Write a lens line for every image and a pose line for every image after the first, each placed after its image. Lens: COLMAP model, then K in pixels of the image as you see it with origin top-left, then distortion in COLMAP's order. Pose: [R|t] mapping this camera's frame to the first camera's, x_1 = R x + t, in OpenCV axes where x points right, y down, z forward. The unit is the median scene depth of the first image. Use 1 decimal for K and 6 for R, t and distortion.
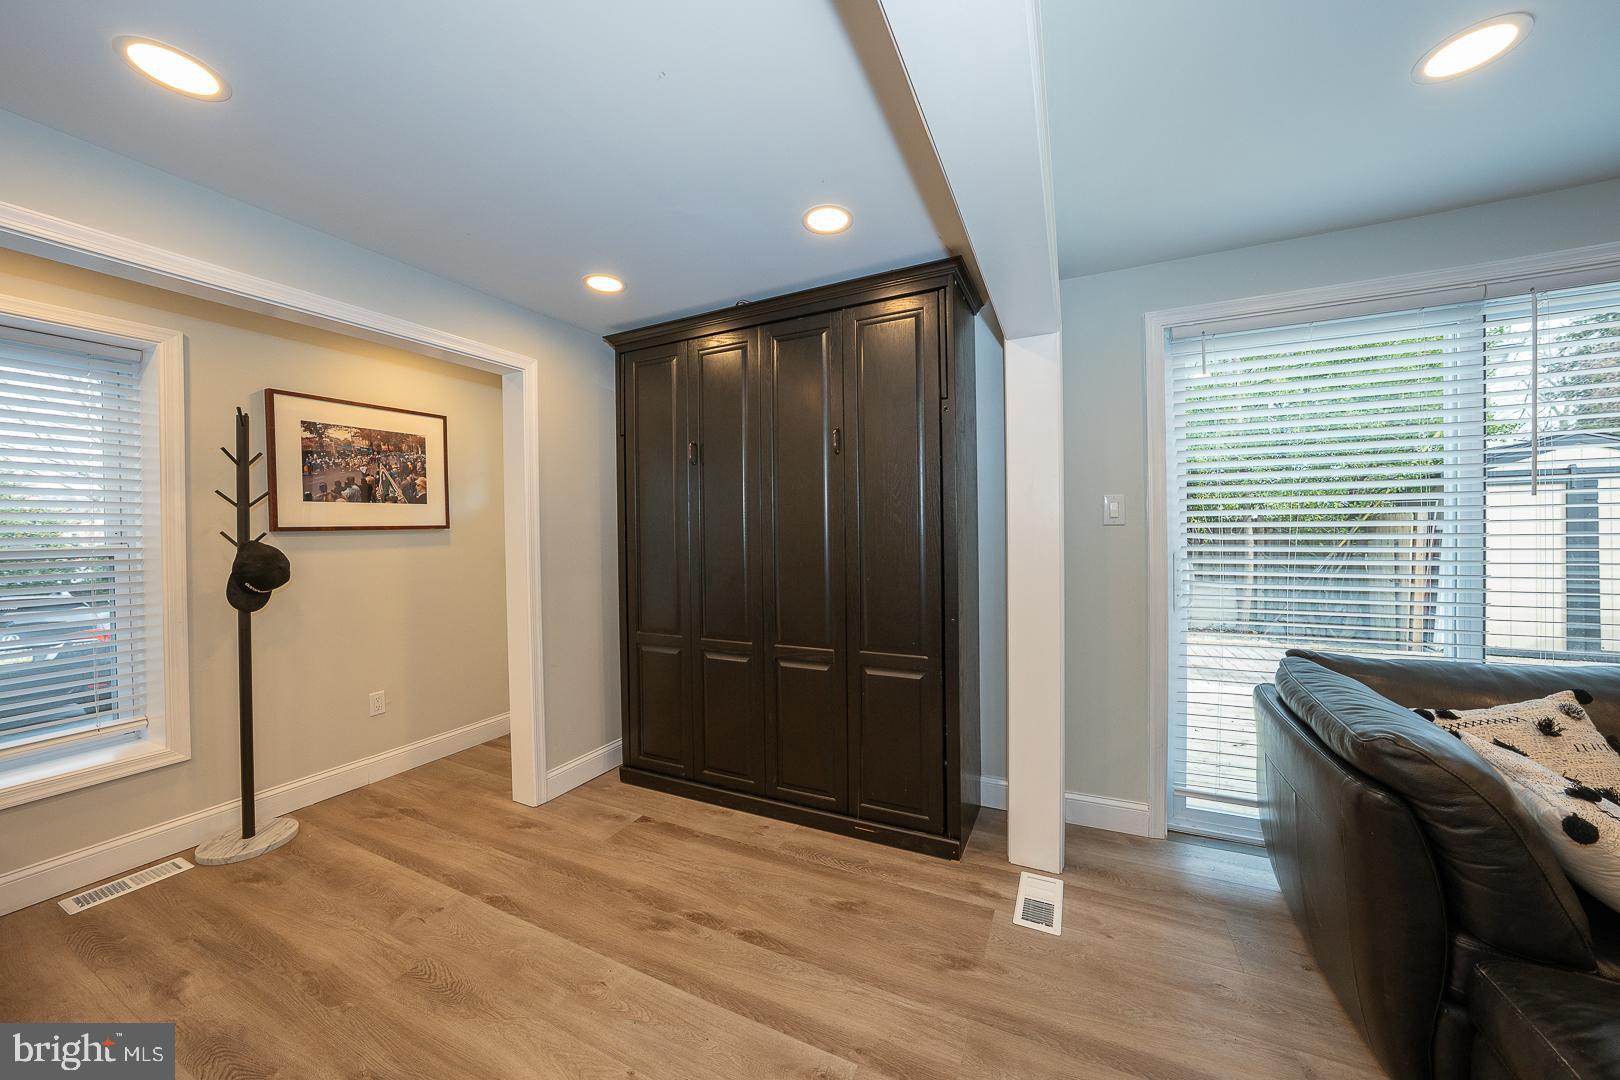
lens RADIAL K [[561.7, 0, 813.9], [0, 561.7, 534.7], [0, 0, 1]] dist [-0.029737, 0.007087]
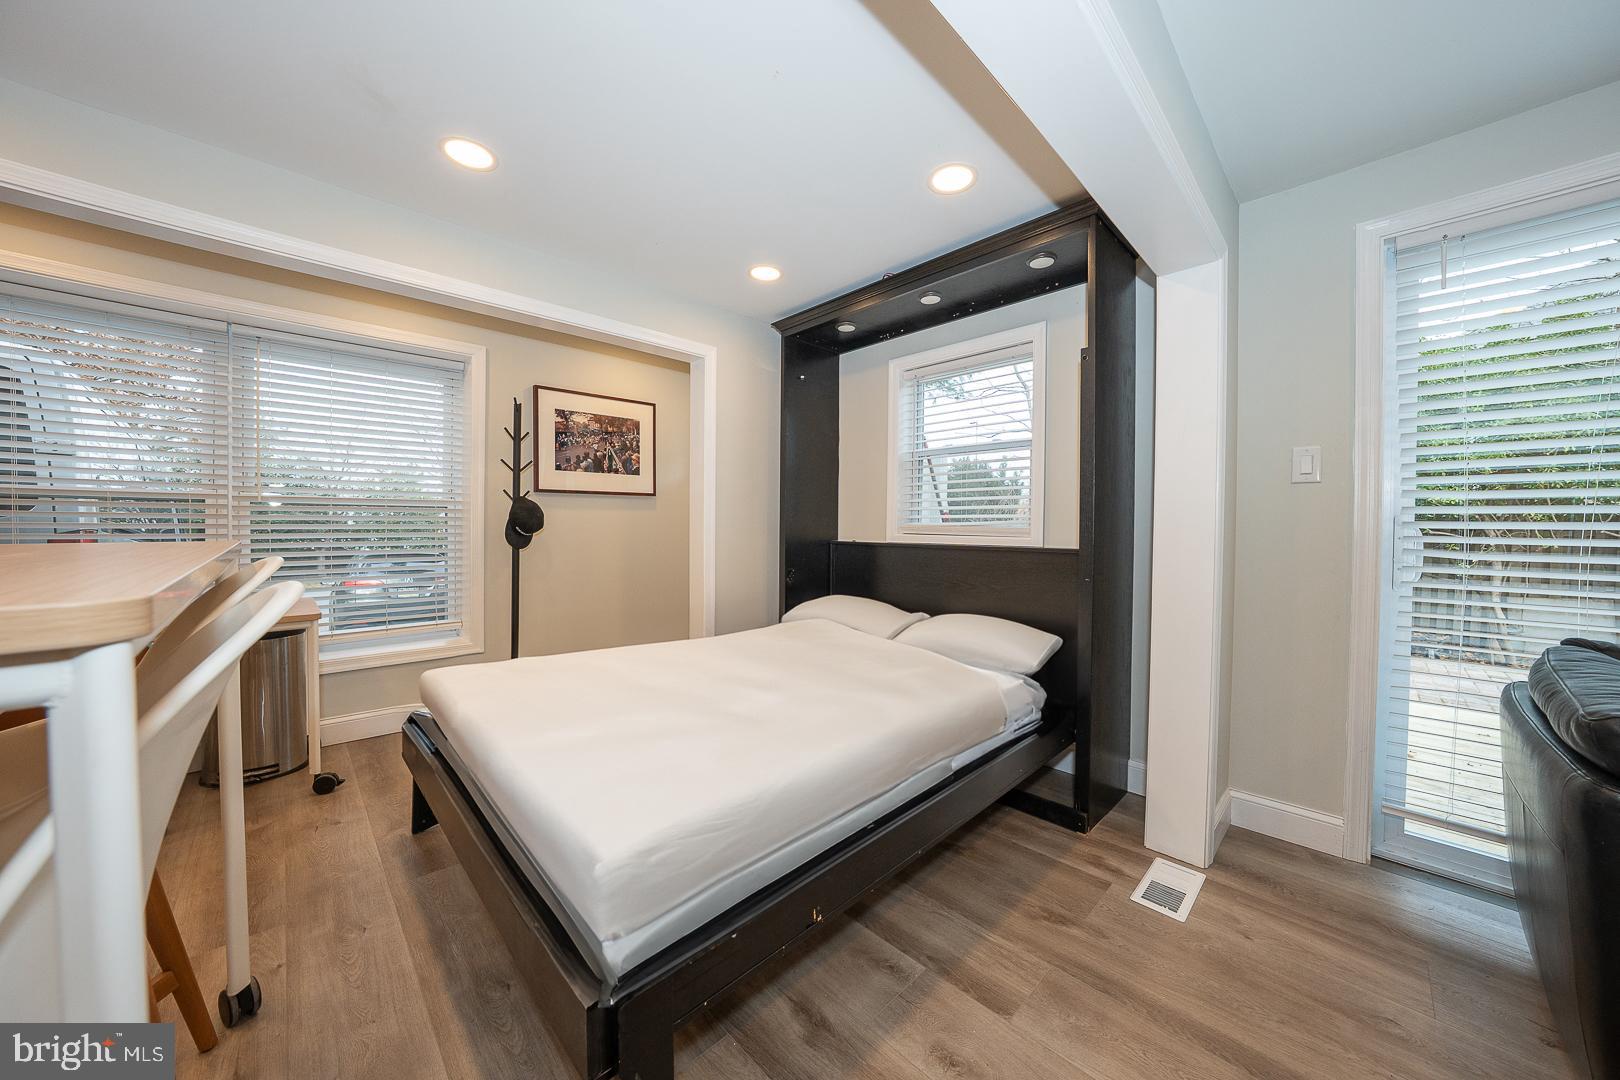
lens RADIAL K [[561.7, 0, 813.9], [0, 561.7, 534.7], [0, 0, 1]] dist [-0.029737, 0.007087]
pose [[0.938530, 0.026896, -0.344149, 0.130023], [-0.024703, 0.999637, 0.010756, 0.072947], [0.344314, -0.001594, 0.938853, -0.043271]]
